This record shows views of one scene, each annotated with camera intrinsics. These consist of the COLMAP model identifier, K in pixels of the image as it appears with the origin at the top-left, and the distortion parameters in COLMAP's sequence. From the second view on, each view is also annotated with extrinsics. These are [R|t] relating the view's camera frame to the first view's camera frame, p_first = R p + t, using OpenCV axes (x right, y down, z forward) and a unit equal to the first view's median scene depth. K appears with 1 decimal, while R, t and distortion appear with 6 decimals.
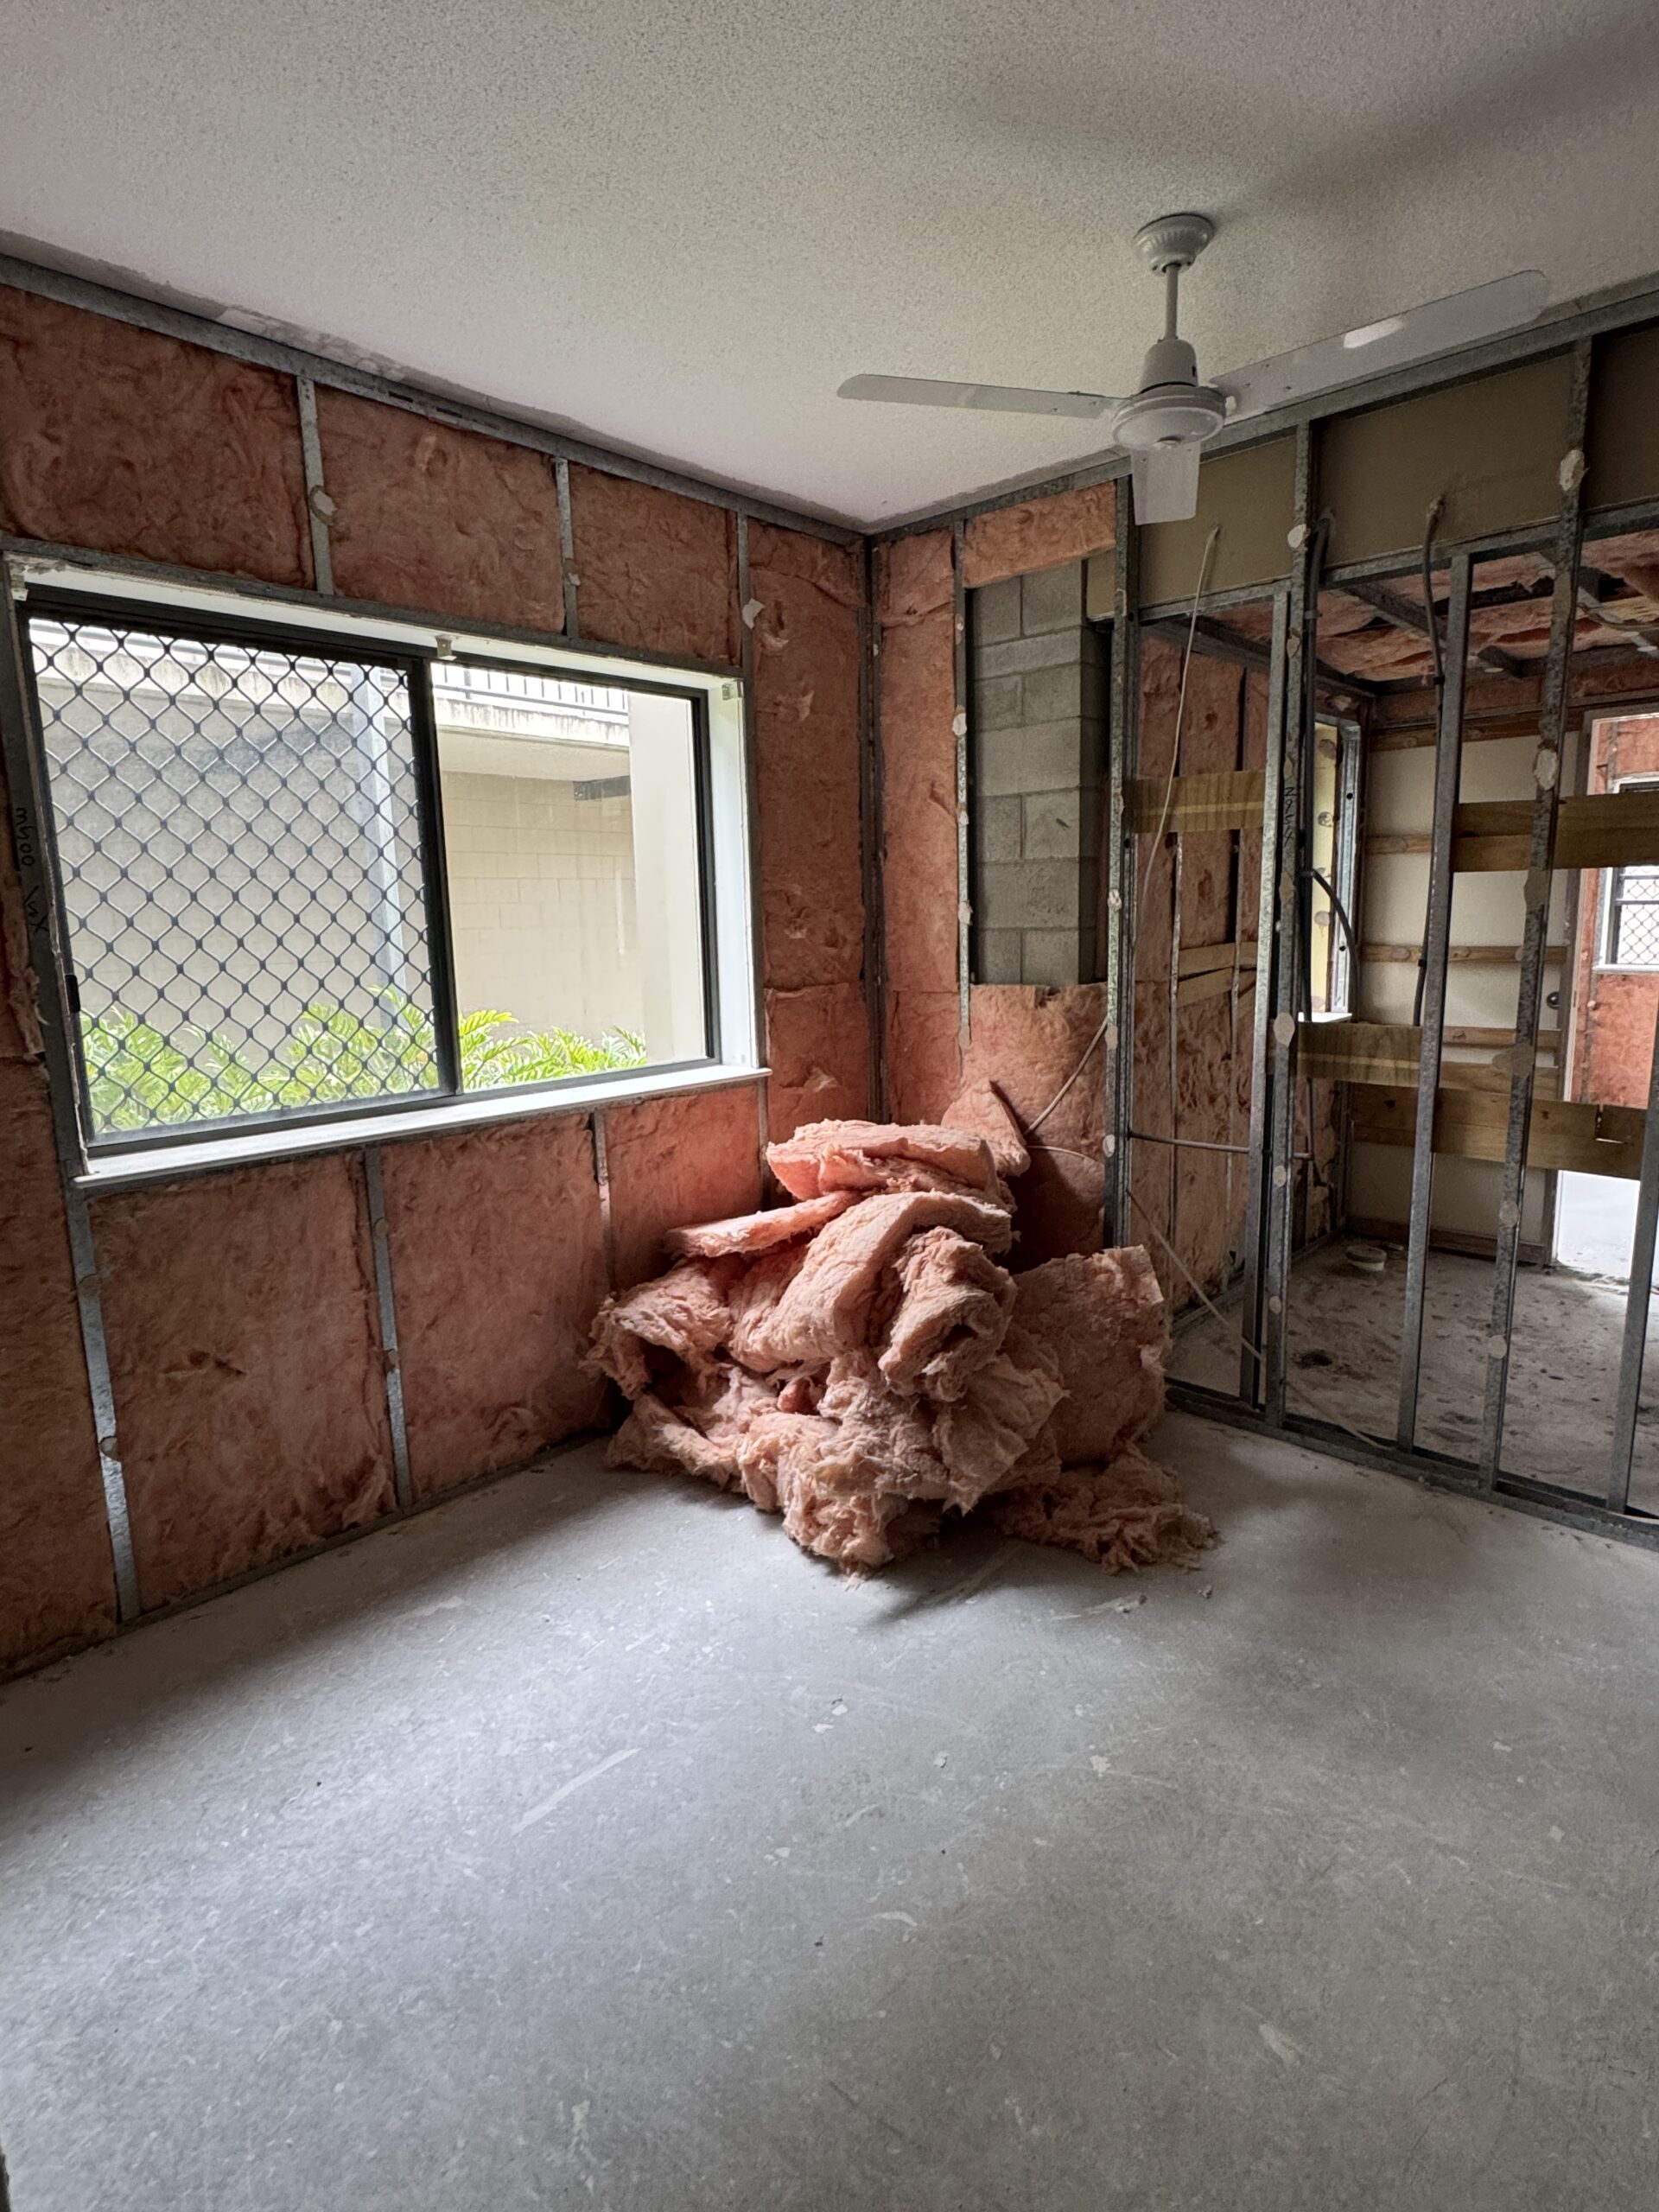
lens RADIAL K [[1158.0, 0, 827.4], [0, 1158.0, 1099.3], [0, 0, 1]] dist [-0.004545, 0.001762]
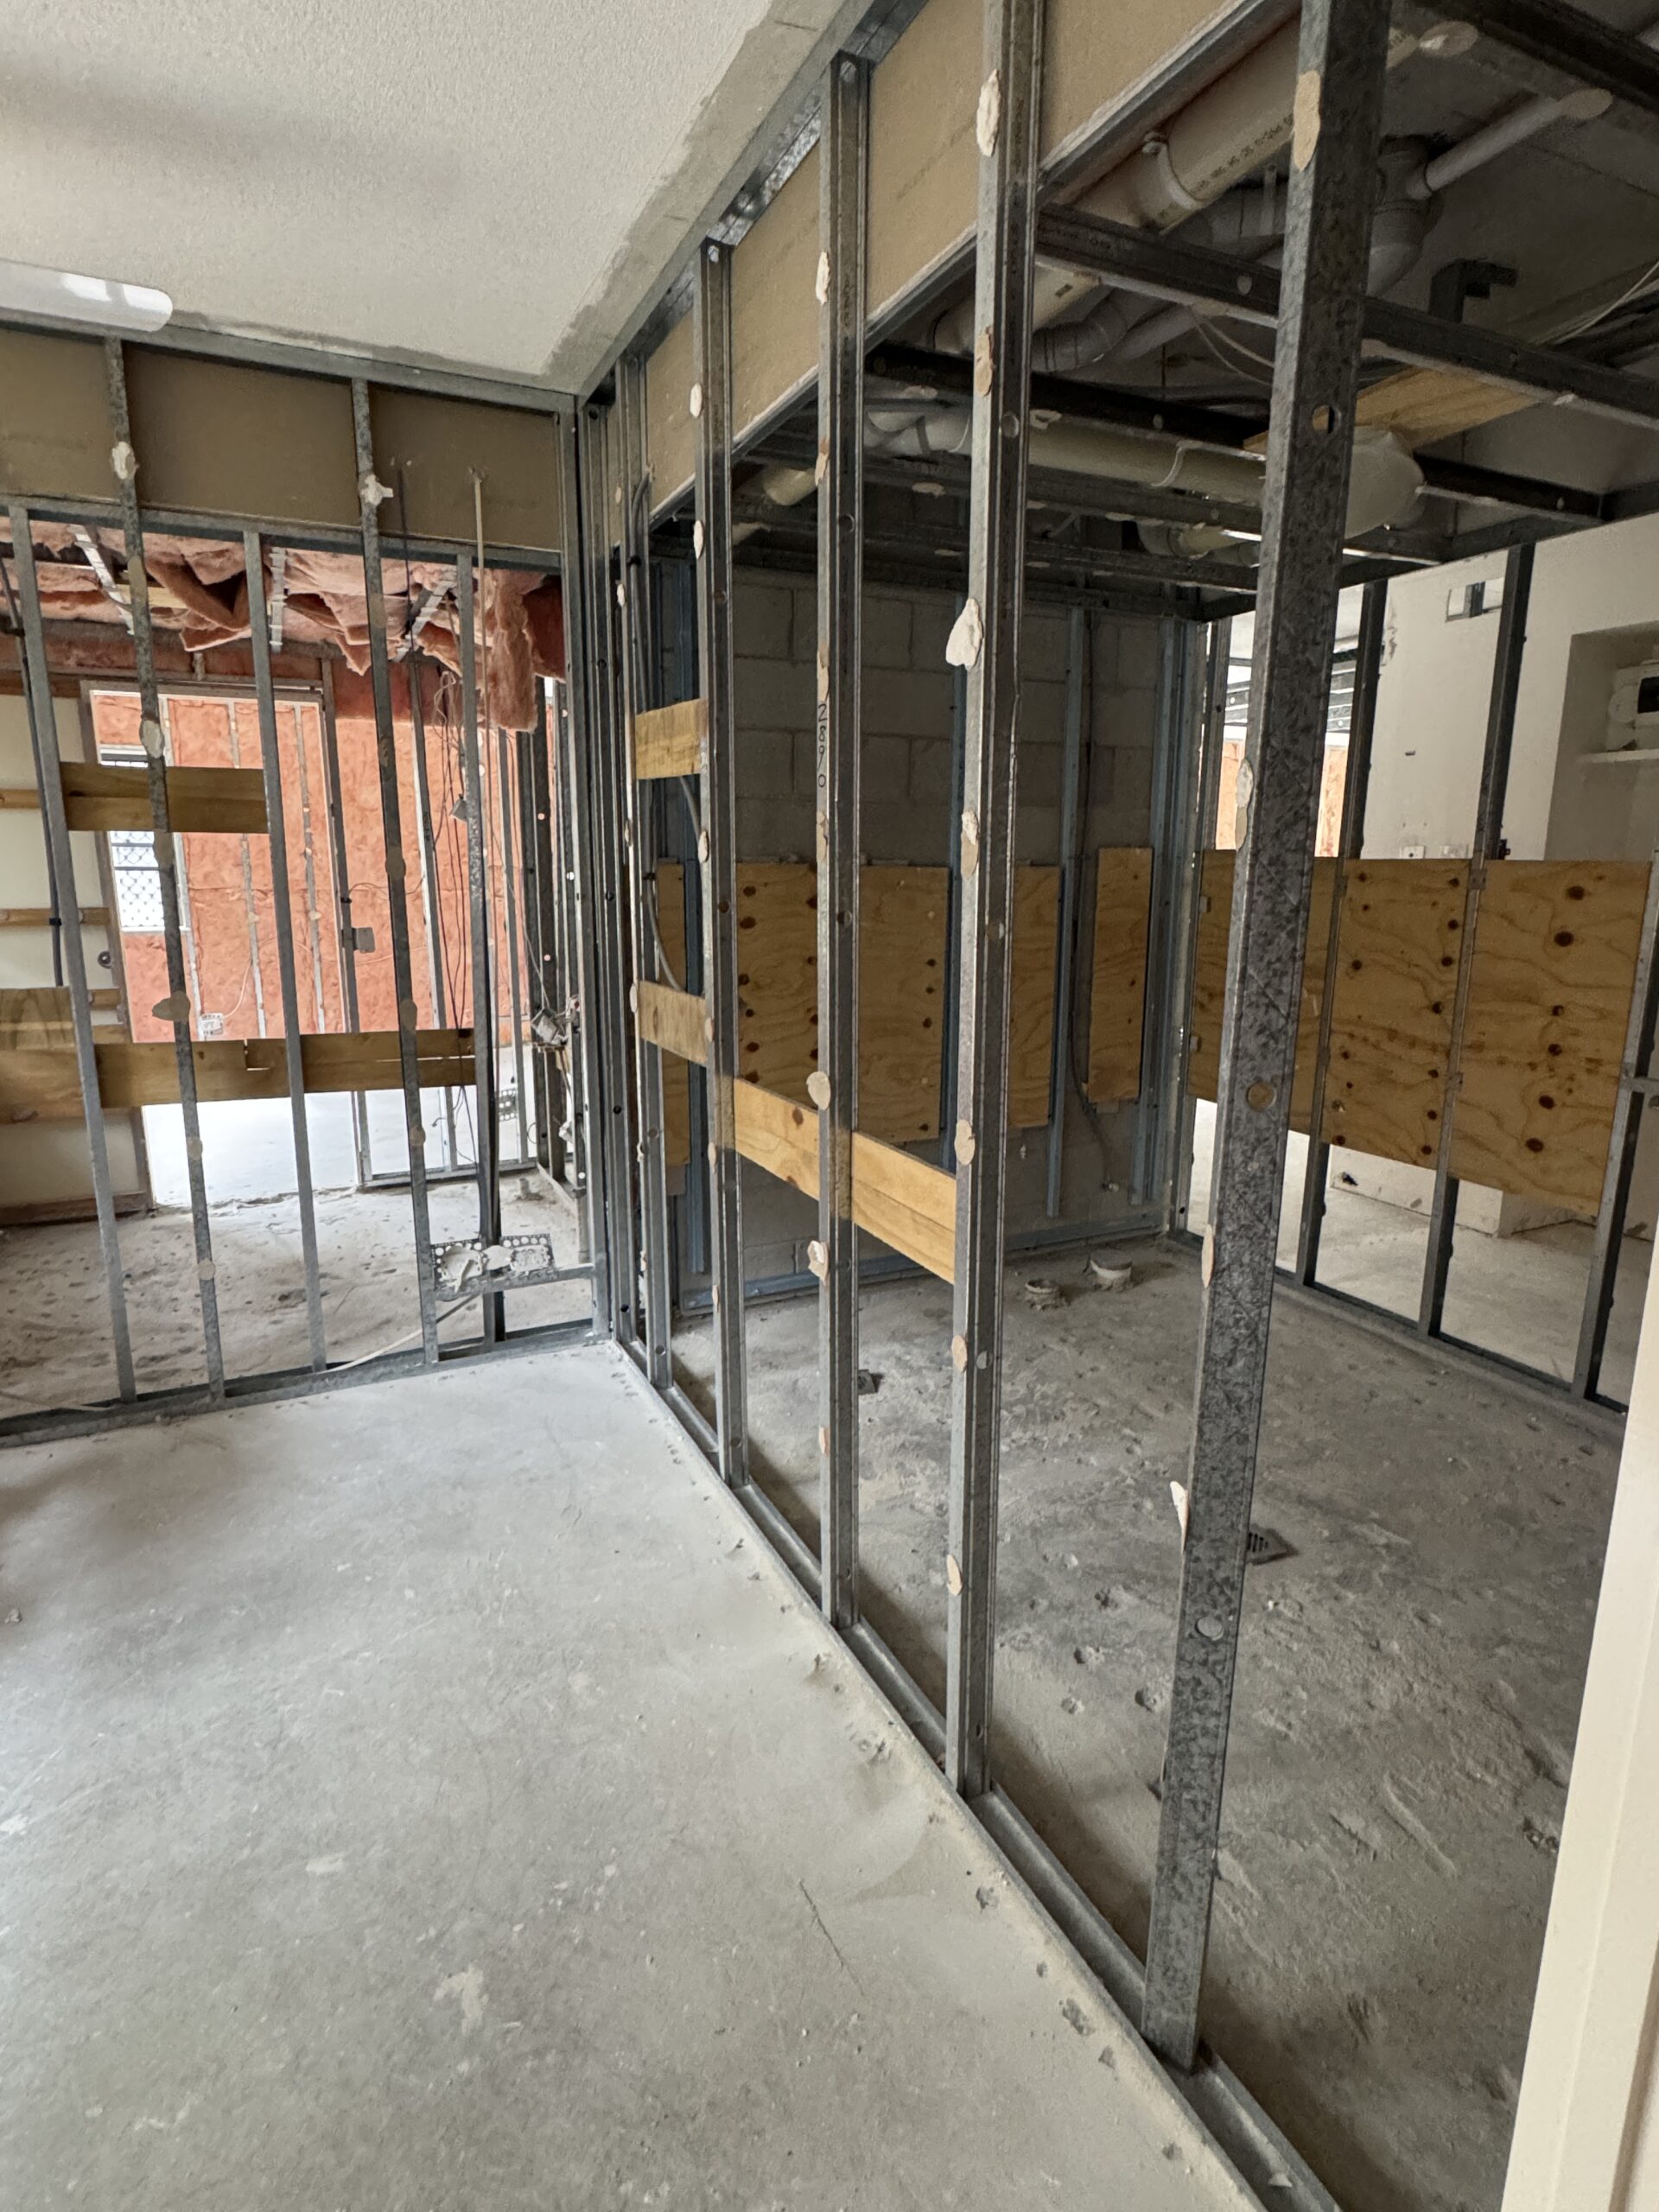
lens RADIAL K [[1158.0, 0, 827.4], [0, 1158.0, 1099.3], [0, 0, 1]] dist [-0.004545, 0.001762]
pose [[0.362322, -0.166923, 0.916984, -0.183276], [0.142080, 0.982226, 0.122660, 0.004436], [-0.921160, 0.085843, 0.379598, 0.026738]]
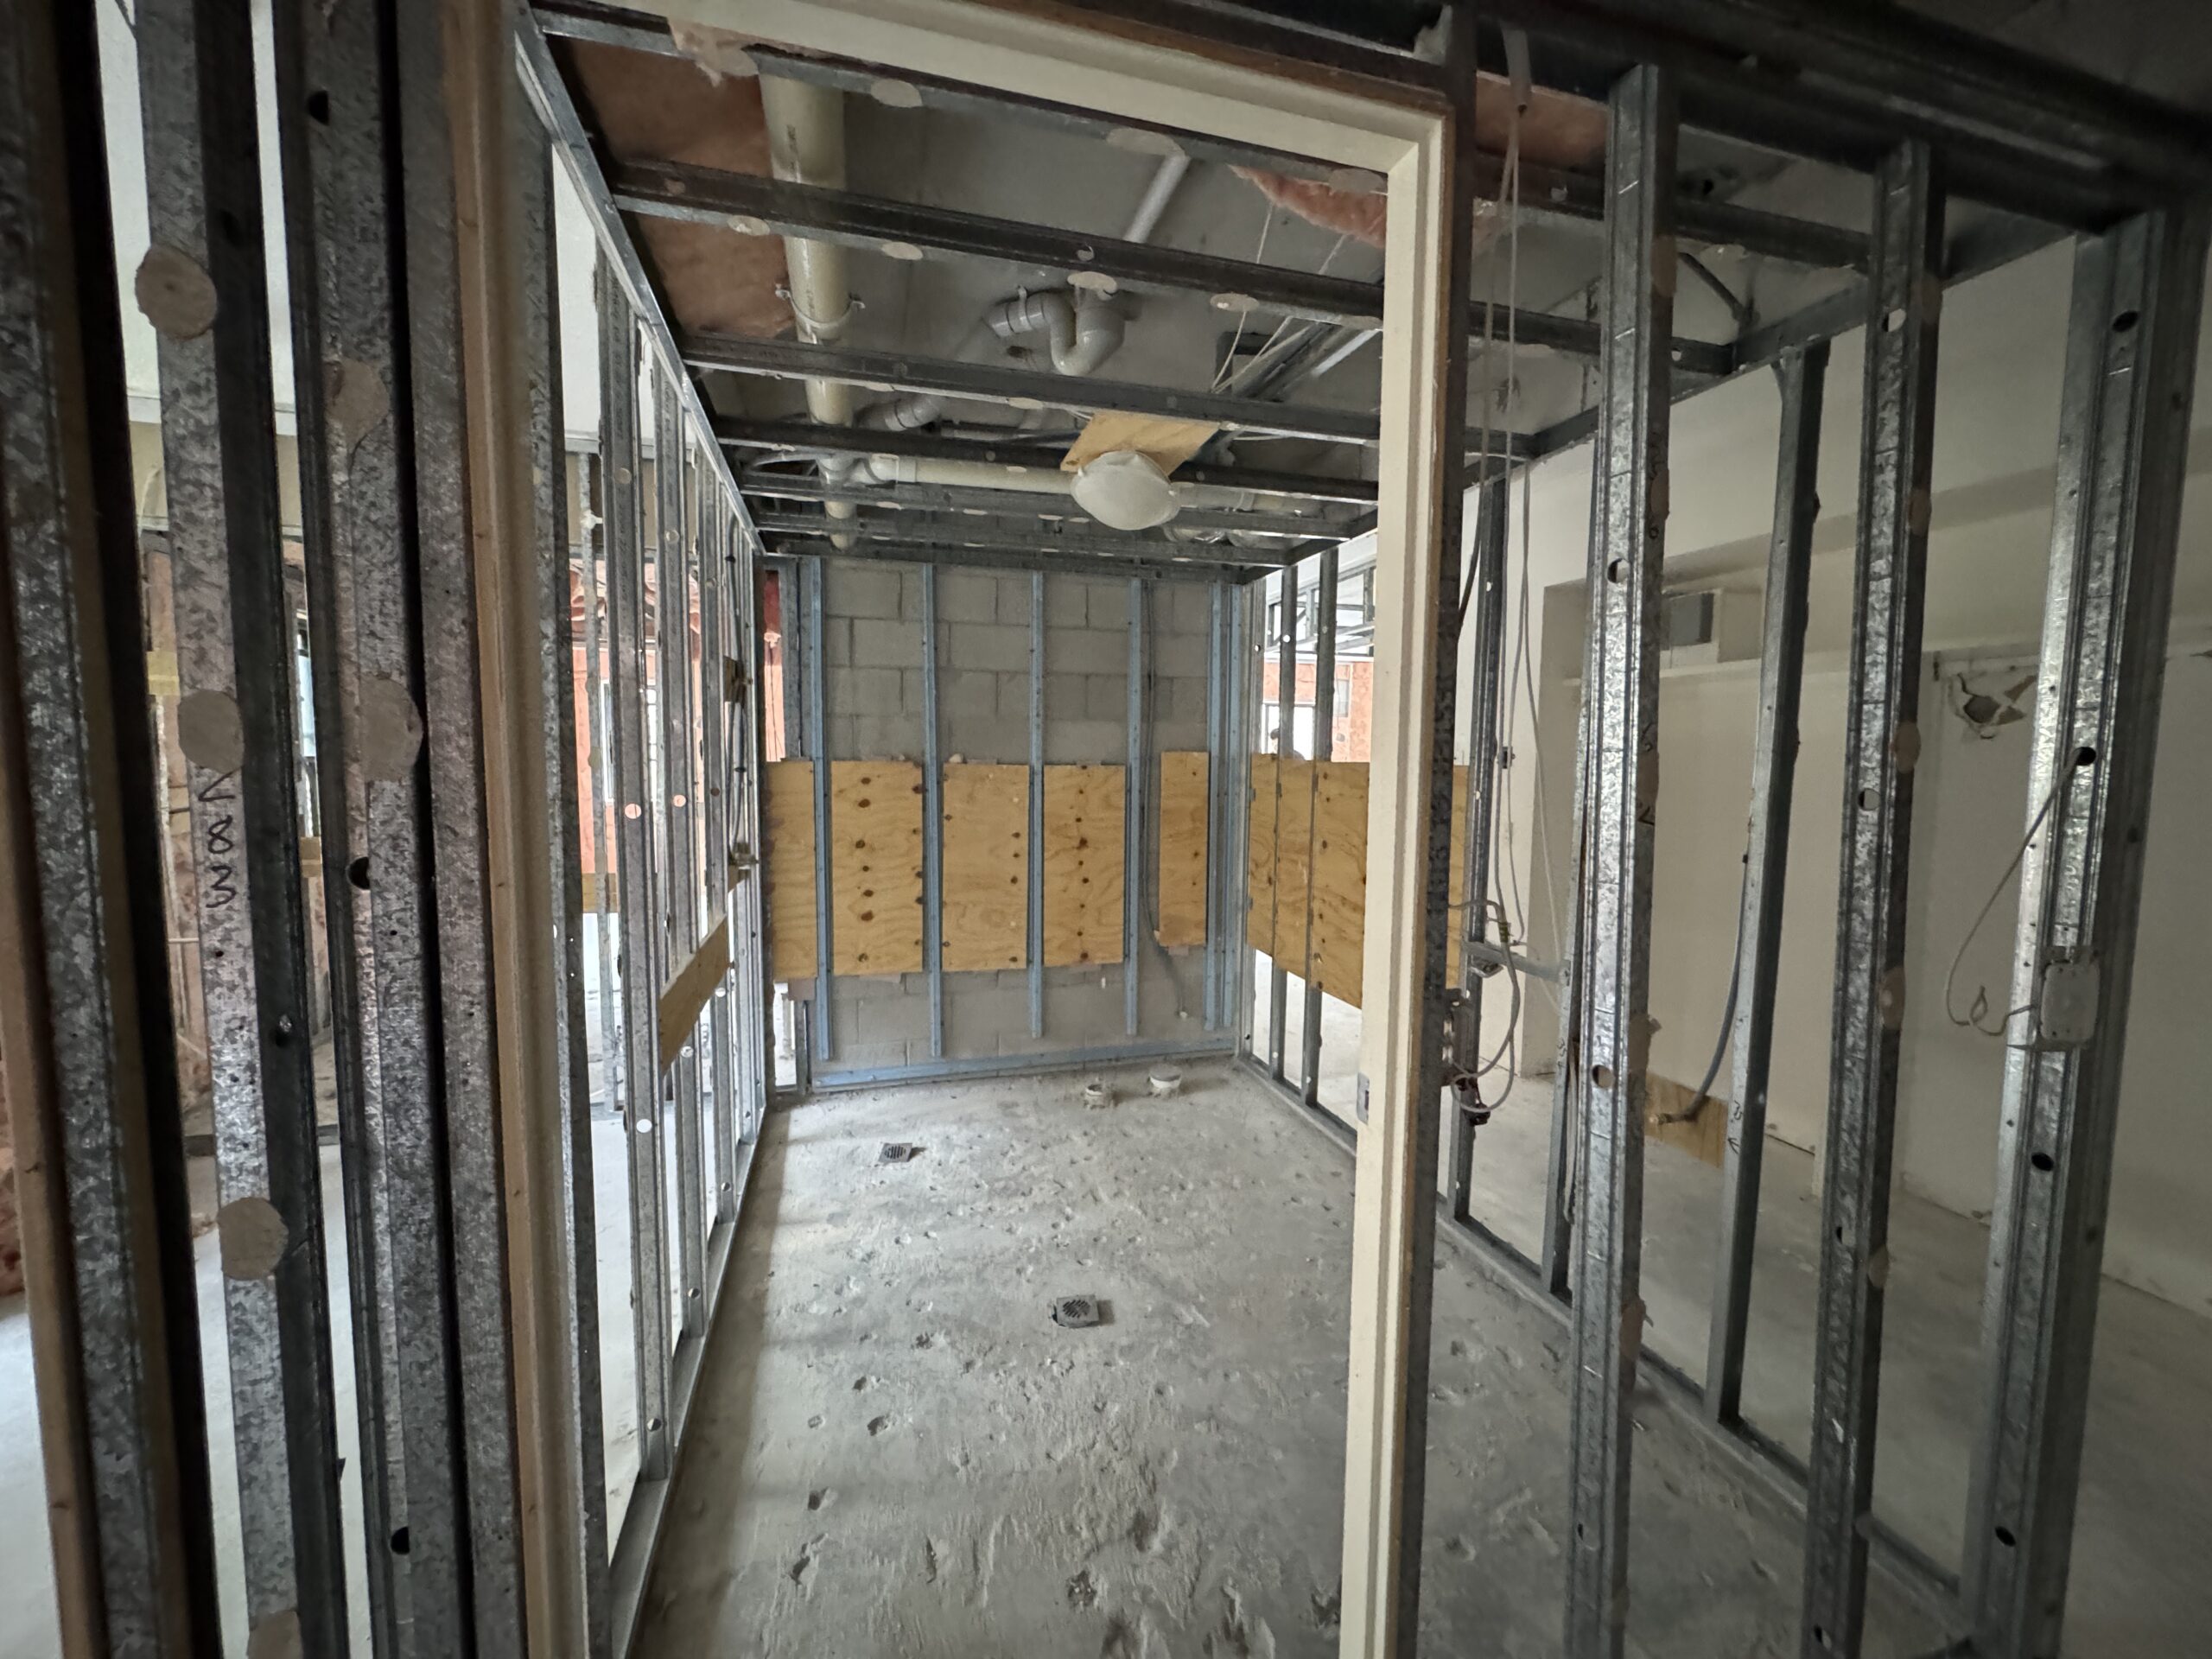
lens RADIAL K [[882.5, 0, 1100.2], [0, 882.5, 828.5], [0, 0, 1]] dist [-0.002944, 0.000418]
pose [[0.518151, -0.042735, 0.854221, 0.021149], [0.118765, 0.992670, -0.022378, 0.068115], [-0.847004, 0.113047, 0.519428, -0.423928]]
